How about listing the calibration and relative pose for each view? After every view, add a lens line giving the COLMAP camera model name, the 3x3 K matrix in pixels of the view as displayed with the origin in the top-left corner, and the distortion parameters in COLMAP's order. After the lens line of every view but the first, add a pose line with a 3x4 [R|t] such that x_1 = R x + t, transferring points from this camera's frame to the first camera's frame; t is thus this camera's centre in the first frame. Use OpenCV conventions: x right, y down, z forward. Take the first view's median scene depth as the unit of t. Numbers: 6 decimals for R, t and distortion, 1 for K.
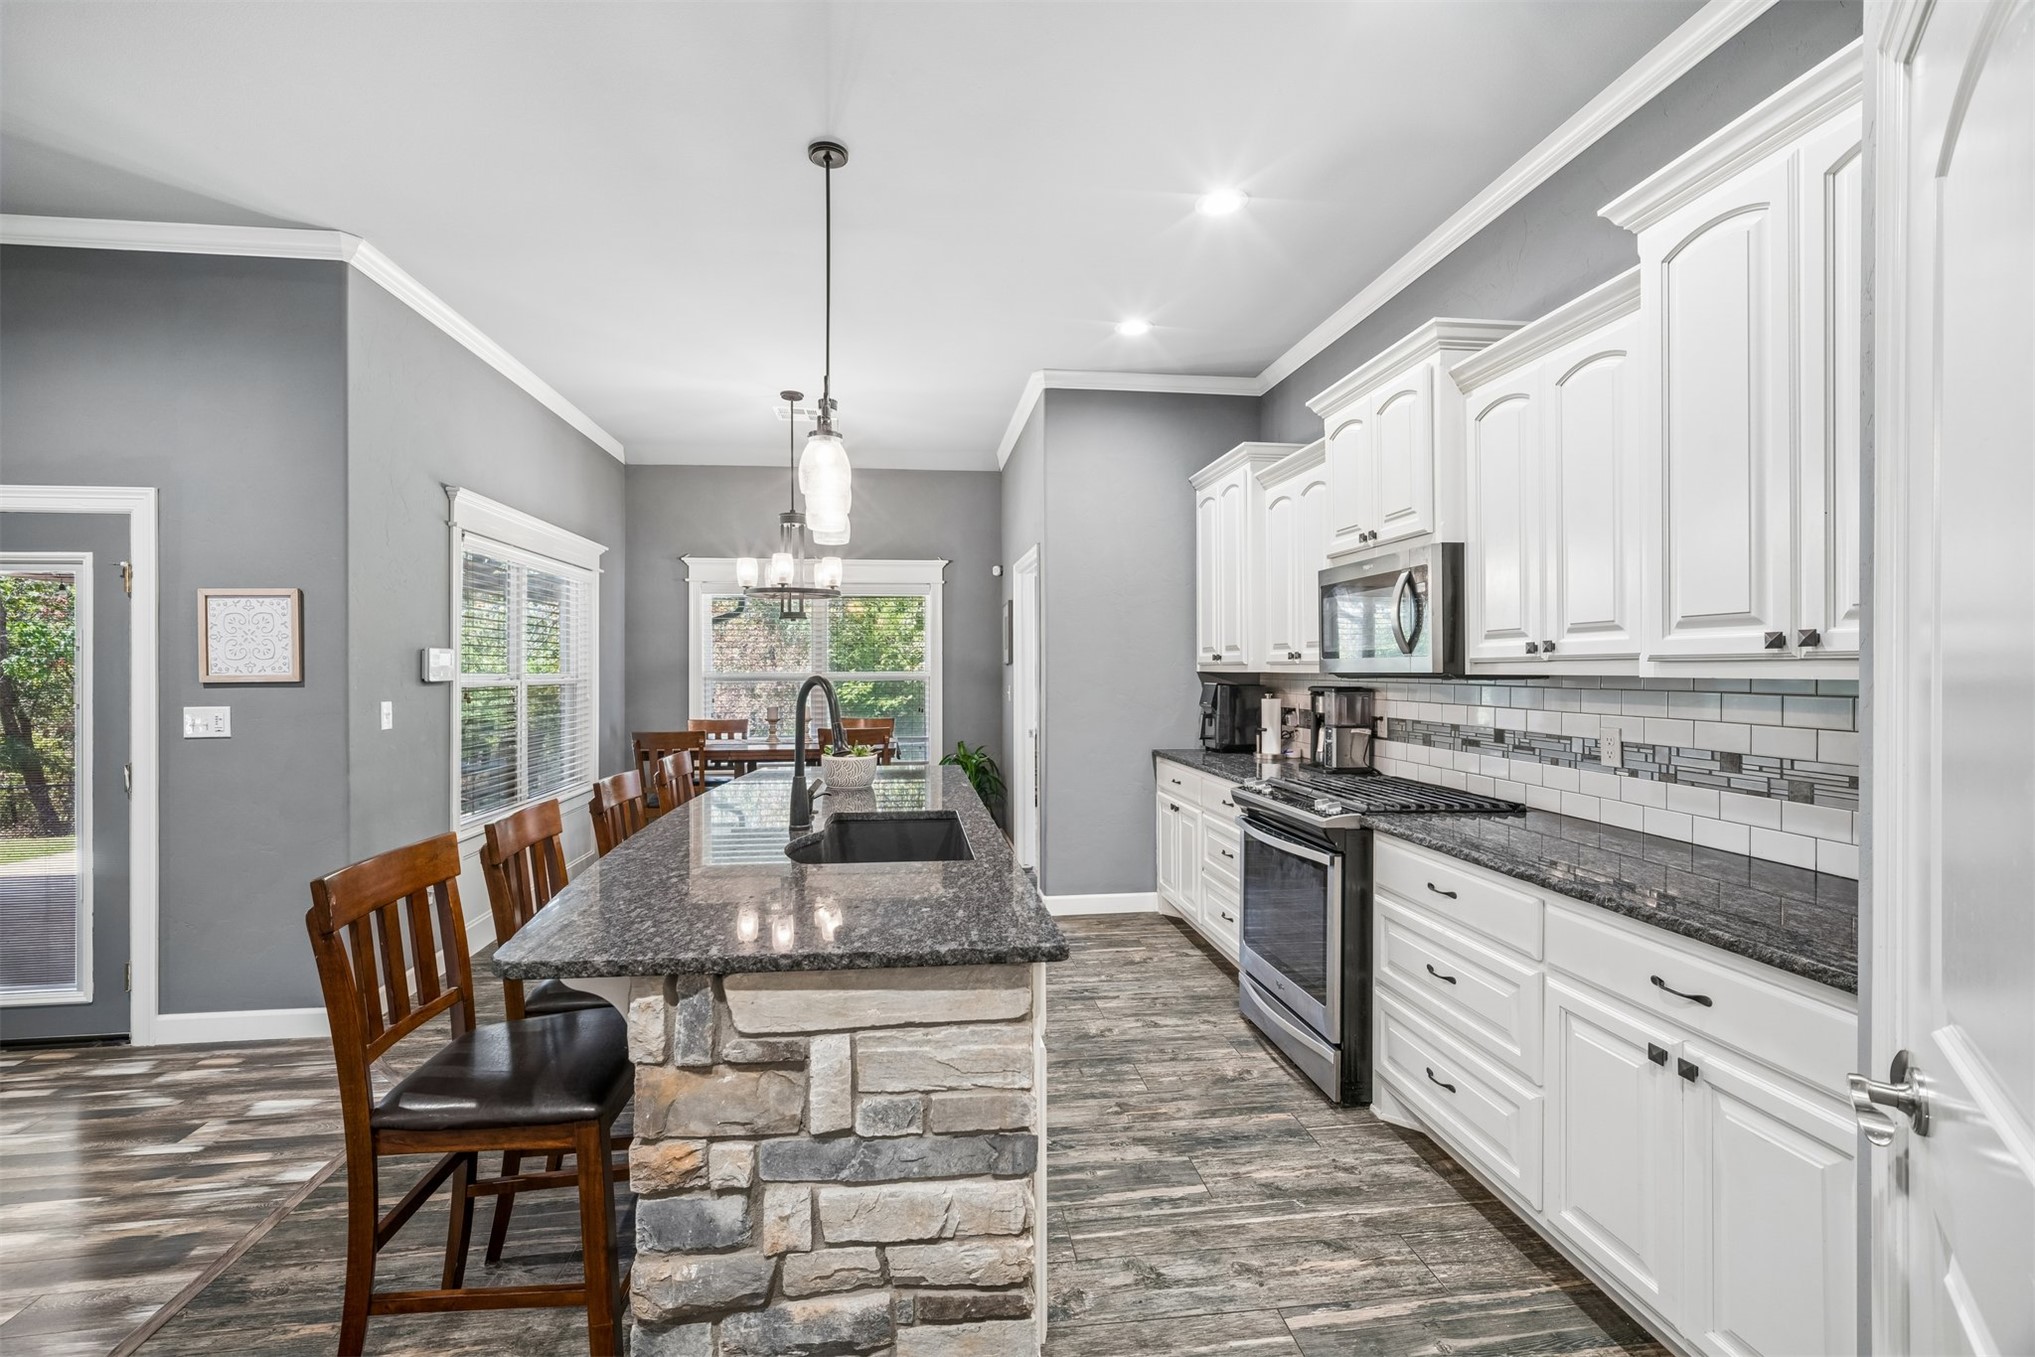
lens RADIAL K [[863.3, 0, 1004.5], [0, 863.3, 670.3], [0, 0, 1]] dist [-0.016155, 0.006714]
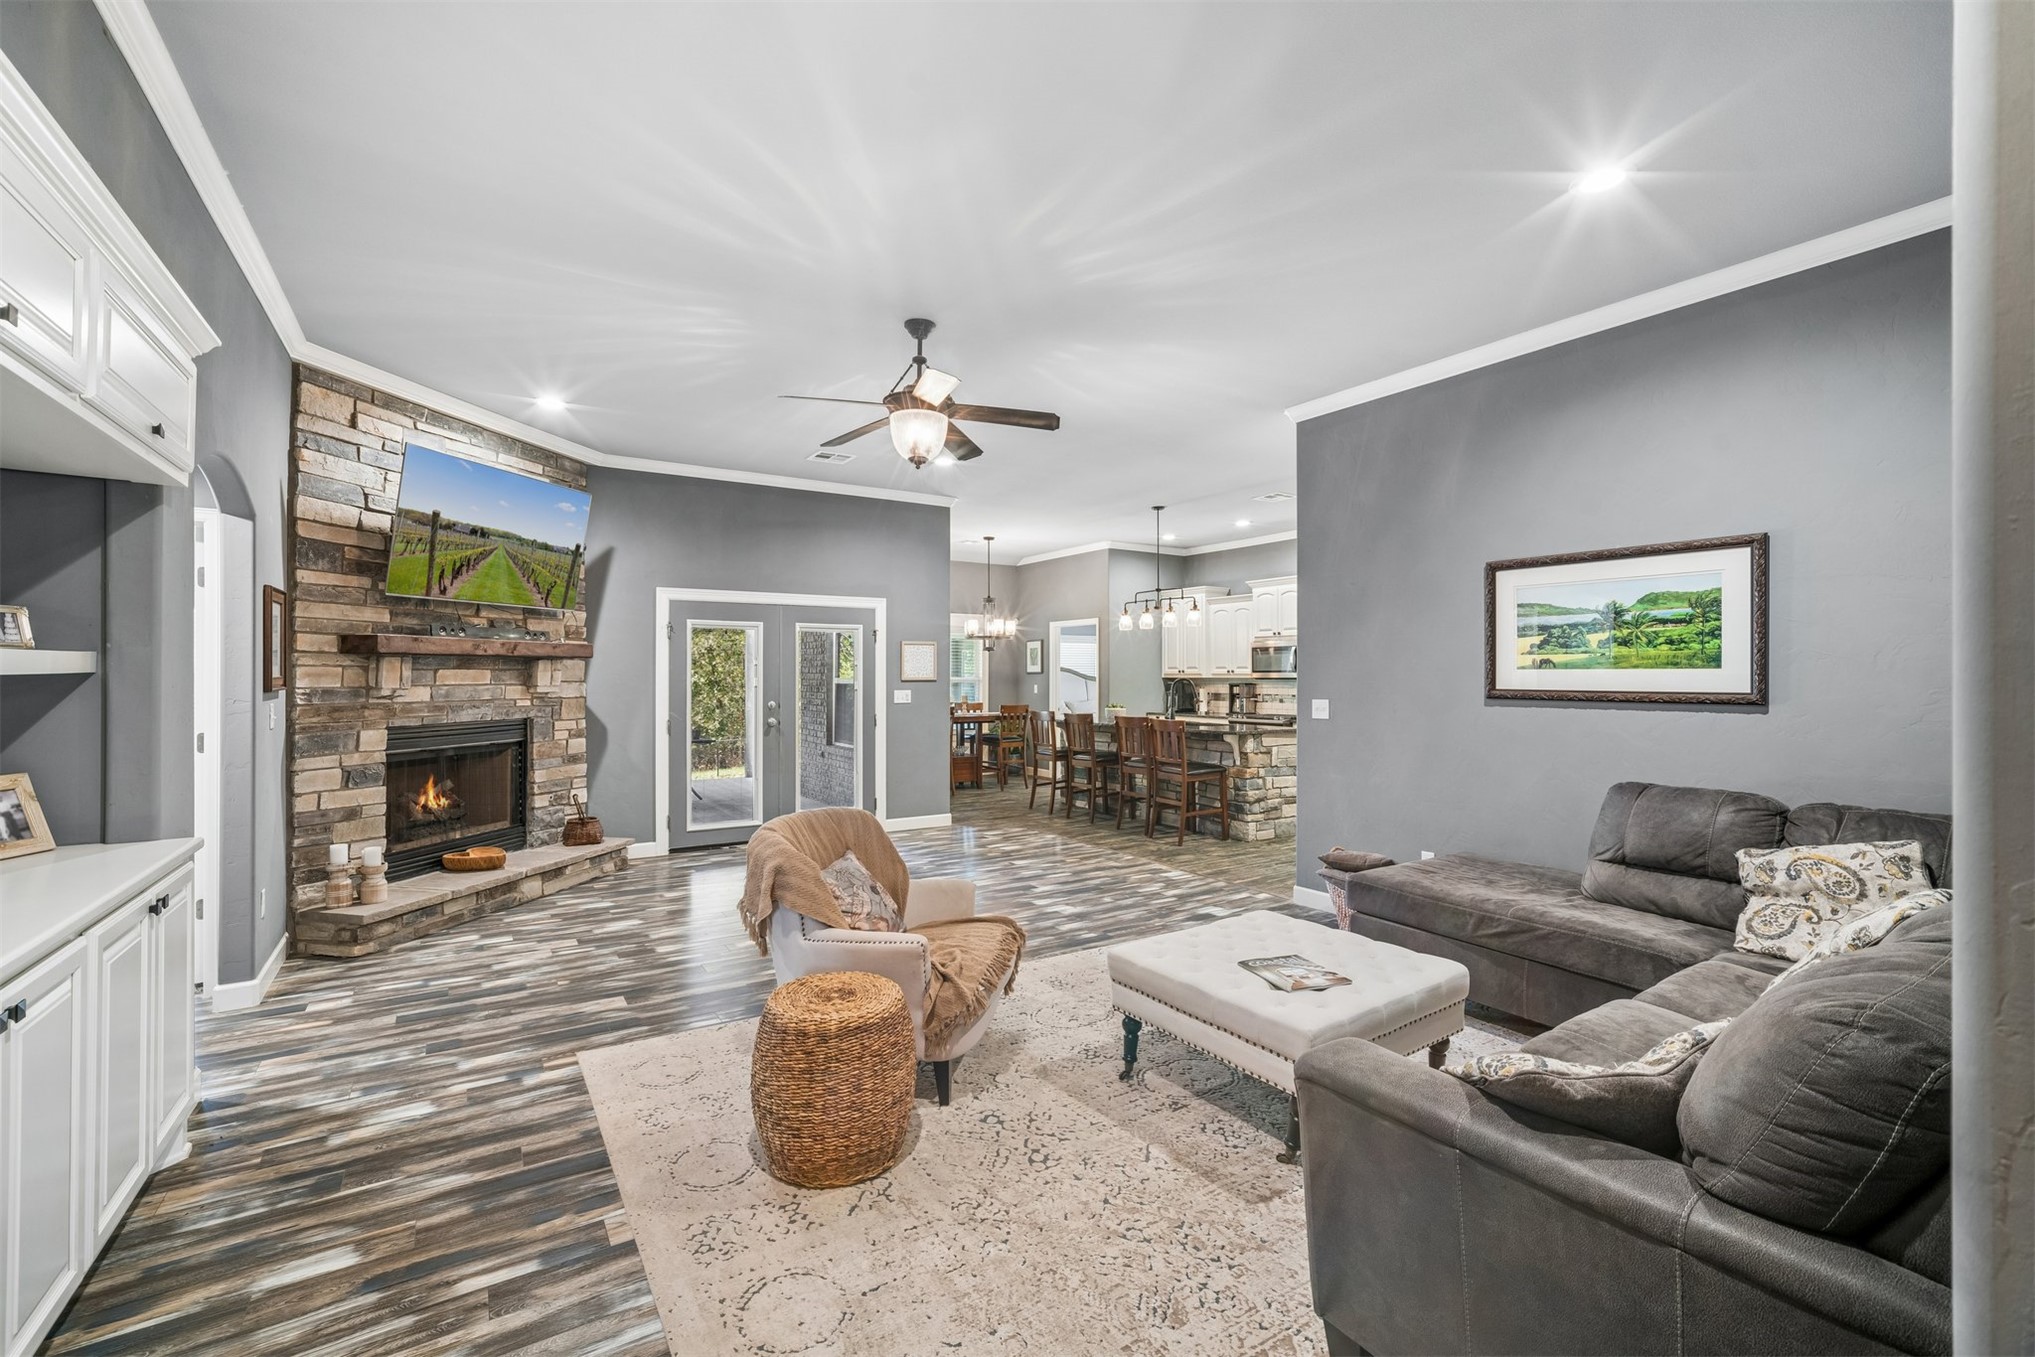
lens RADIAL K [[863.3, 0, 994.9], [0, 863.3, 685.5], [0, 0, 1]] dist [-0.016155, 0.006714]
pose [[0.906694, 0.000403, 0.421789, -1.903405], [-0.004676, 0.999948, 0.009095, 0.006881], [-0.421763, -0.010219, 0.906648, -1.450846]]
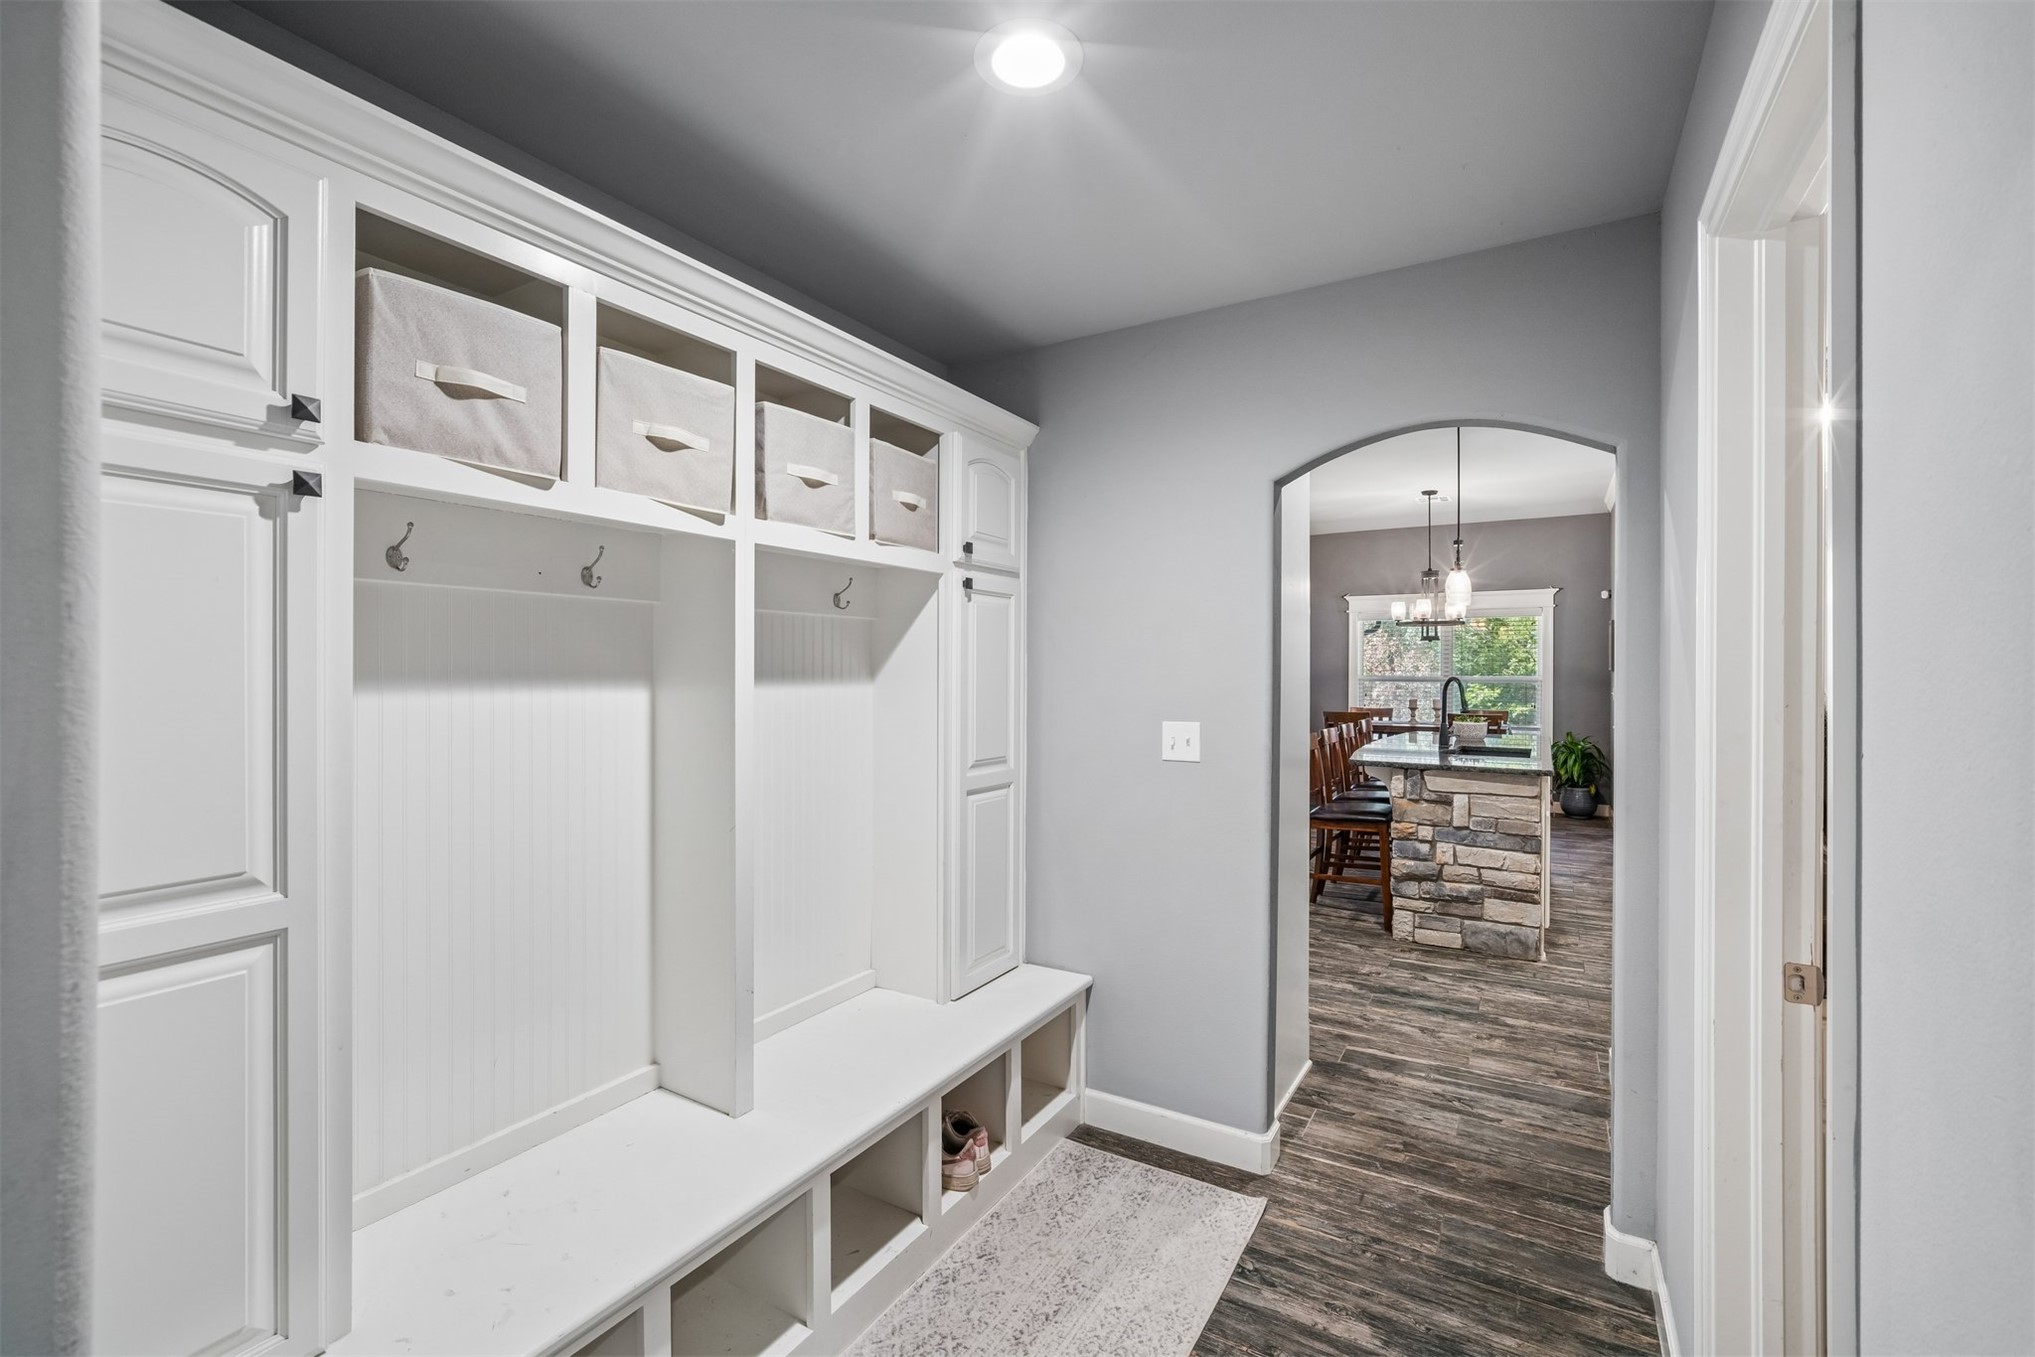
lens RADIAL K [[863.3, 0, 1003.7], [0, 863.3, 678.3], [0, 0, 1]] dist [-0.016155, 0.006714]
pose [[0.778903, 0.008394, -0.627089, 0.213336], [-0.005118, 0.999962, 0.007028, 0.000524], [0.627124, -0.002264, 0.778916, -1.152087]]
